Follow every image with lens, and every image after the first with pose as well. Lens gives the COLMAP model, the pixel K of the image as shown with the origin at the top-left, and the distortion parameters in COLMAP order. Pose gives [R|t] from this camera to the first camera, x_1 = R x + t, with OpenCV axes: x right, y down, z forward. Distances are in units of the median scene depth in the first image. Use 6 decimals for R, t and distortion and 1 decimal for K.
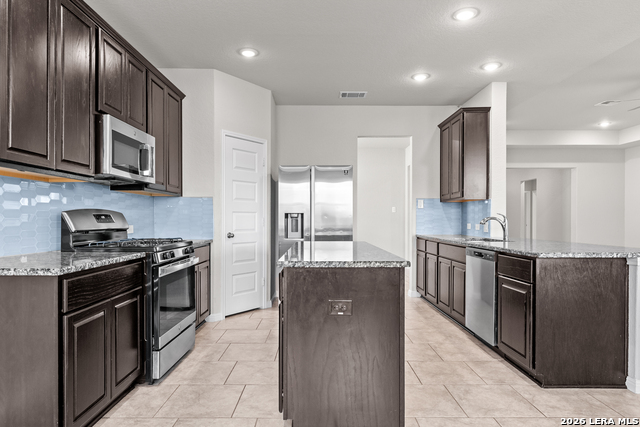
lens RADIAL K [[397.8, 0, 320.7], [0, 397.8, 216.8], [0, 0, 1]] dist [-0.008375, -0.001120]
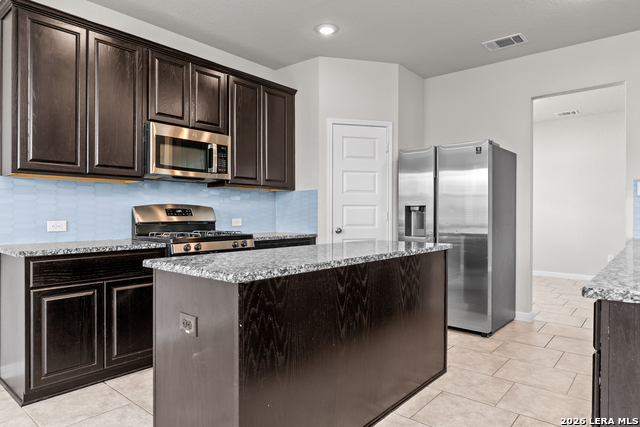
lens RADIAL K [[397.8, 0, 320.2], [0, 397.8, 213.3], [0, 0, 1]] dist [-0.008375, -0.001120]
pose [[0.756073, 0.000588, -0.654488, 0.363371], [0.003430, 0.999982, 0.004862, 0.001924], [0.654479, -0.005921, 0.756057, 0.276334]]
